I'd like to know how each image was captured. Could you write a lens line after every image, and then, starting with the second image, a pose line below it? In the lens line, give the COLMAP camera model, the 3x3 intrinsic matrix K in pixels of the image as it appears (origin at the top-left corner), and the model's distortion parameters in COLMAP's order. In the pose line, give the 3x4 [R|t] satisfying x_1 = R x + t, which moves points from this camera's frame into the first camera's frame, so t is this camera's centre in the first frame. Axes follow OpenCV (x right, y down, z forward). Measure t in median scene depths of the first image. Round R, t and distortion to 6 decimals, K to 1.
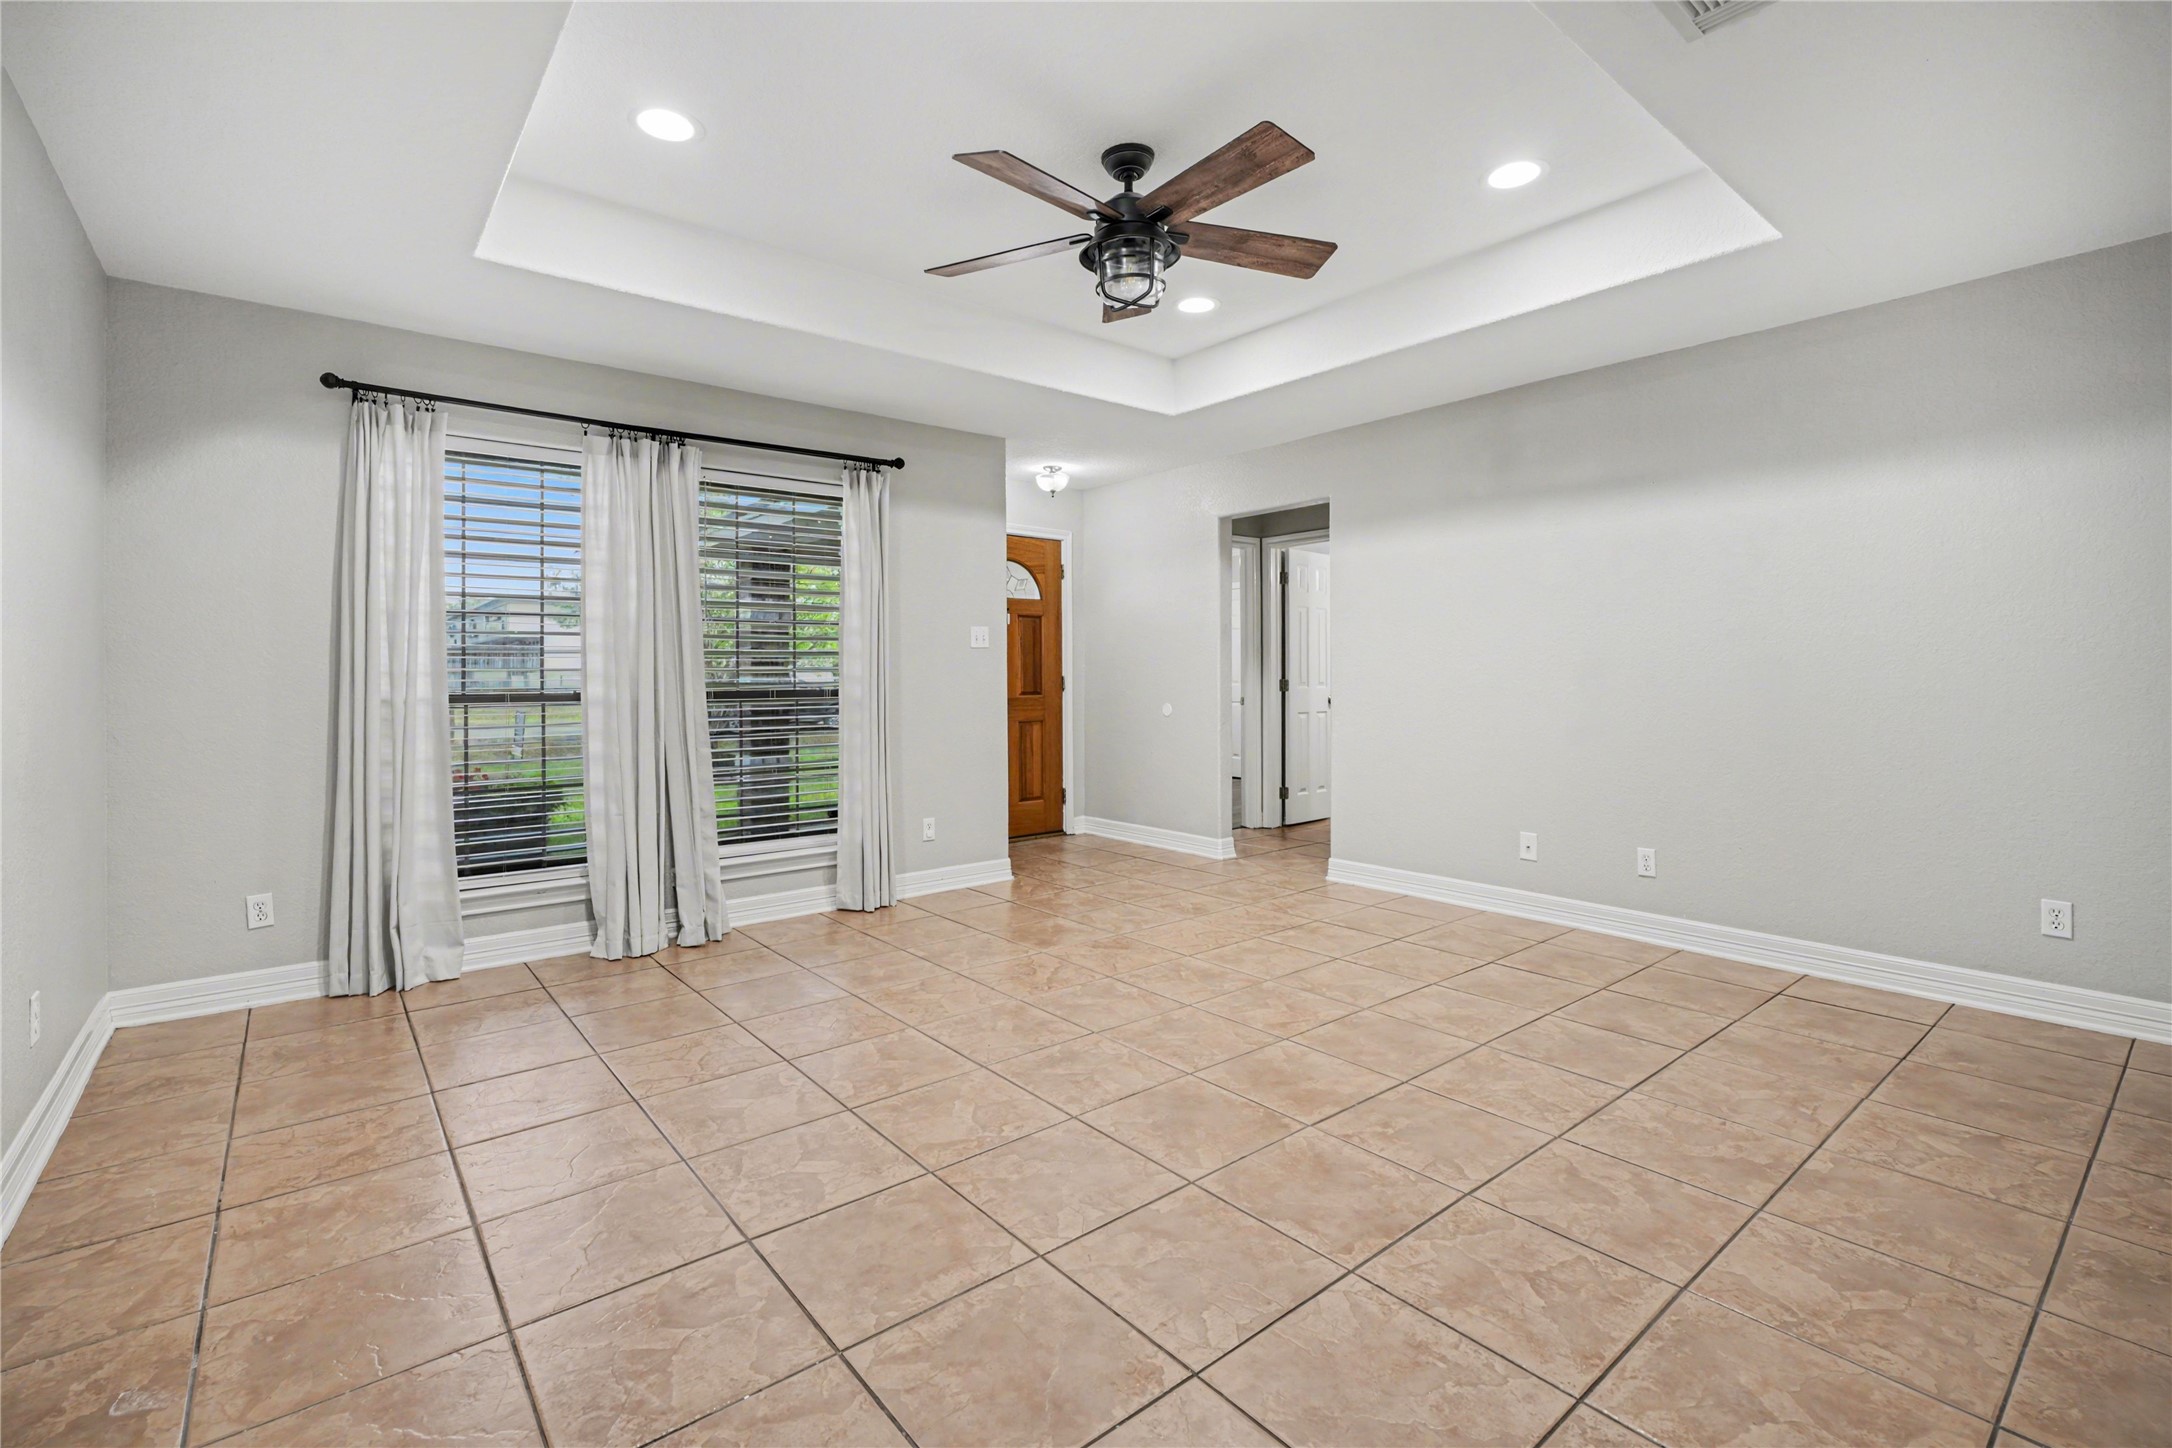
lens RADIAL K [[981.4, 0, 1079.5], [0, 981.4, 719.7], [0, 0, 1]] dist [0.000286, 0.000132]
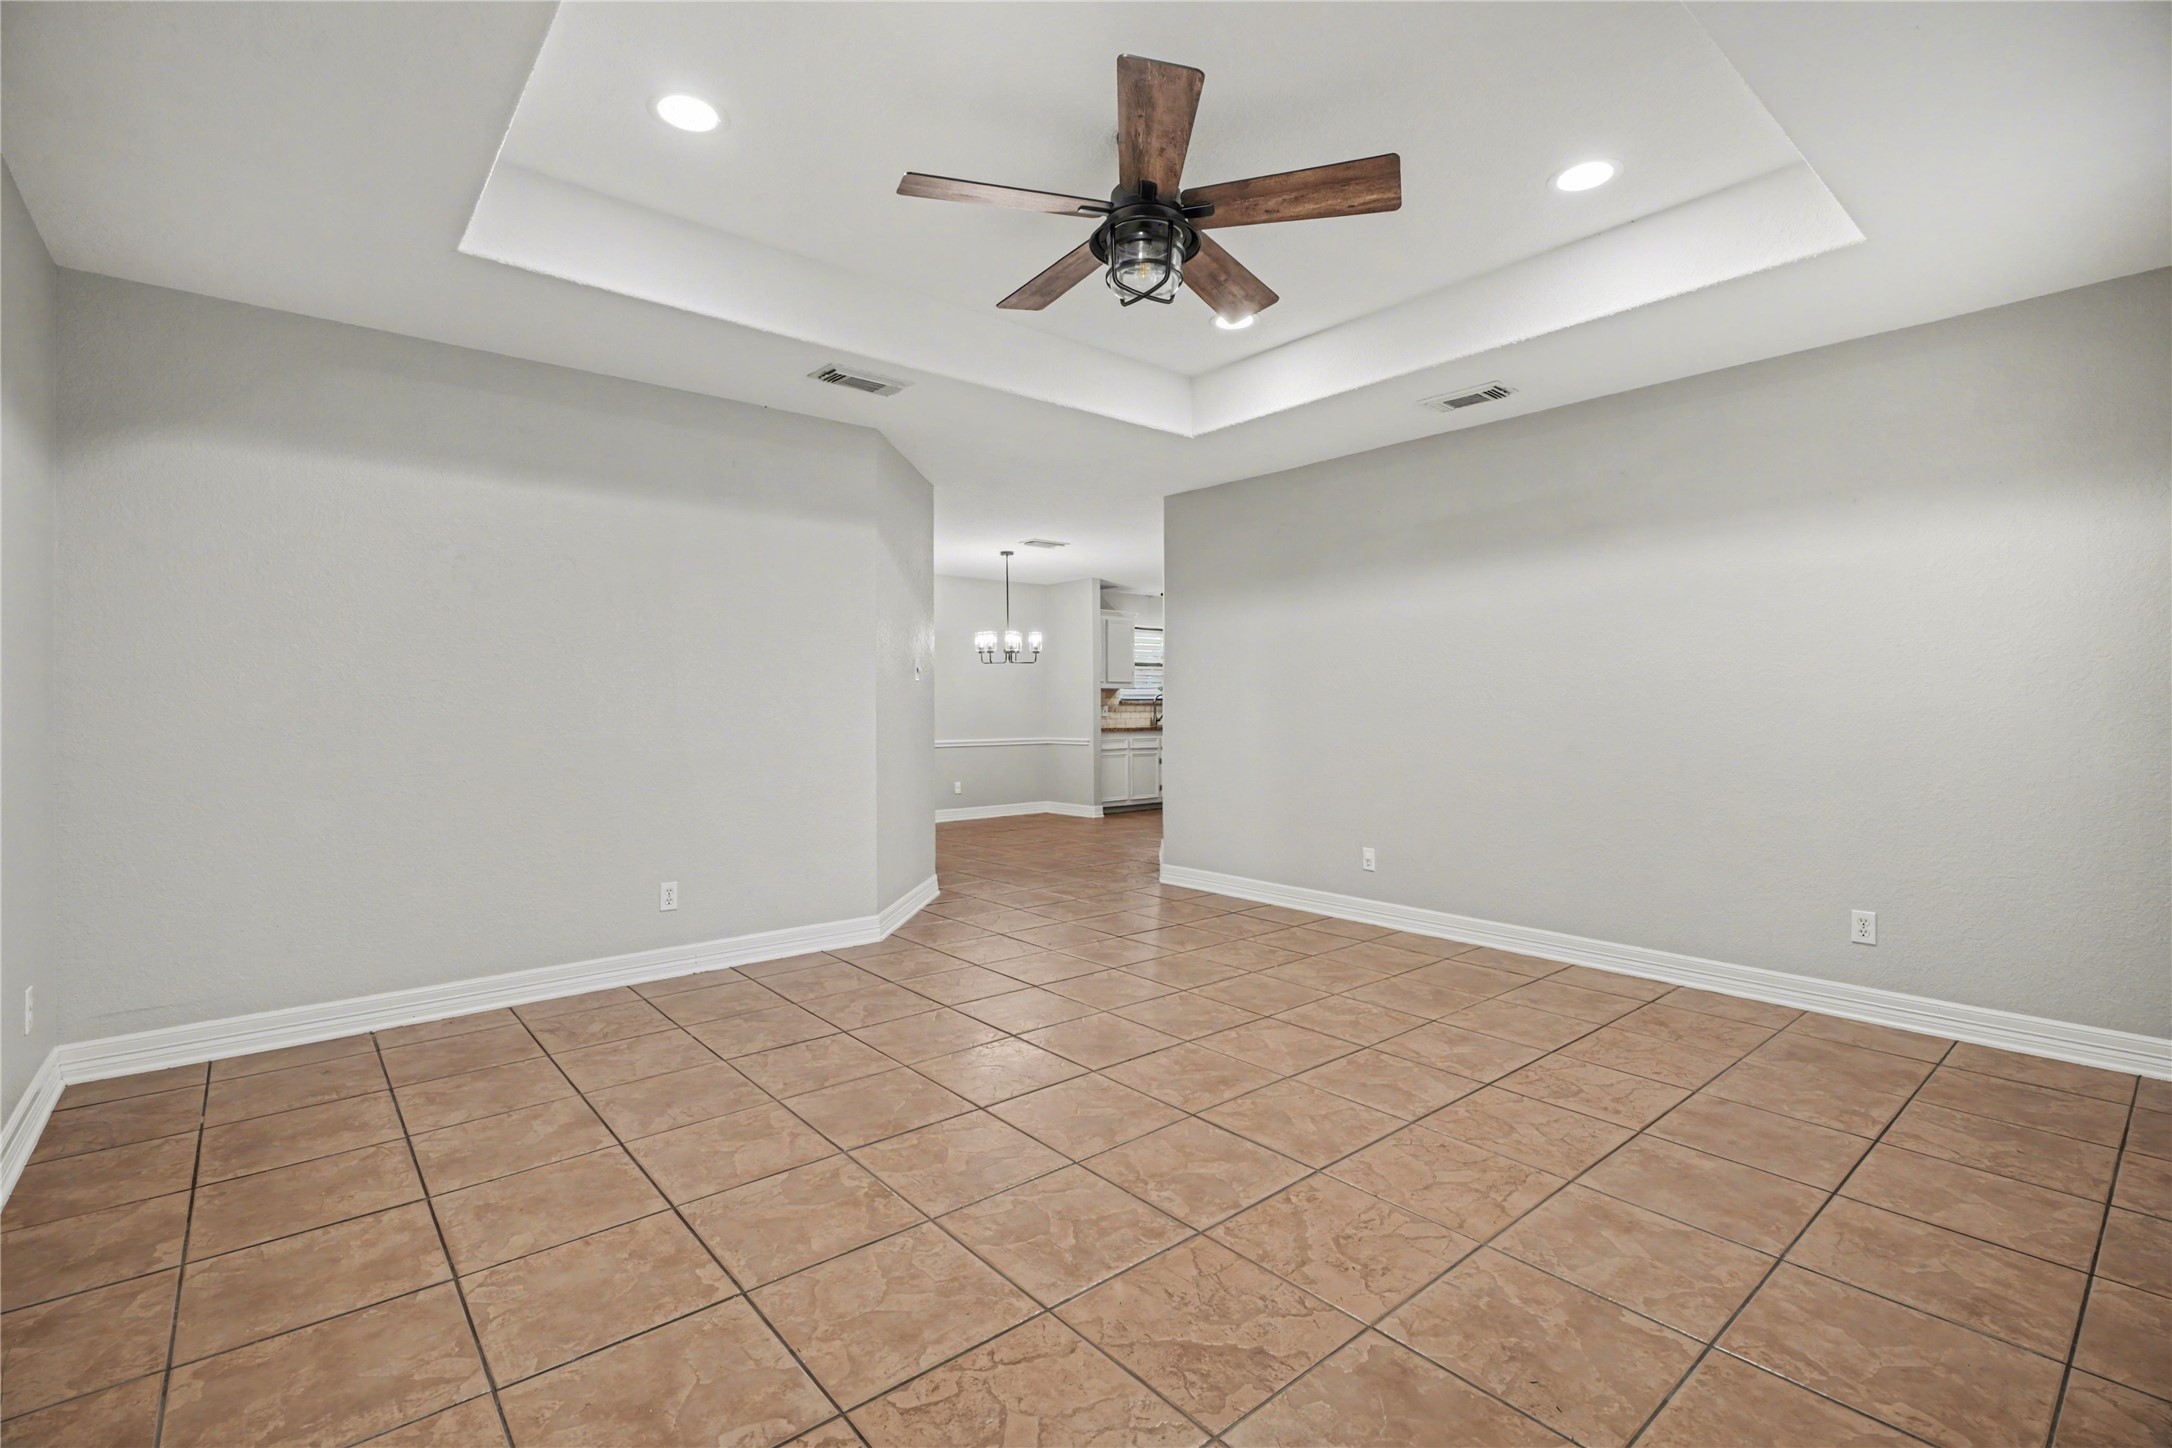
lens RADIAL K [[981.4, 0, 1079.5], [0, 981.4, 719.7], [0, 0, 1]] dist [0.000286, 0.000132]
pose [[-0.999782, 0.006756, -0.019740, 0.137192], [0.005564, 0.998193, 0.059833, -0.089249], [0.020109, 0.059710, -0.998013, 1.927770]]
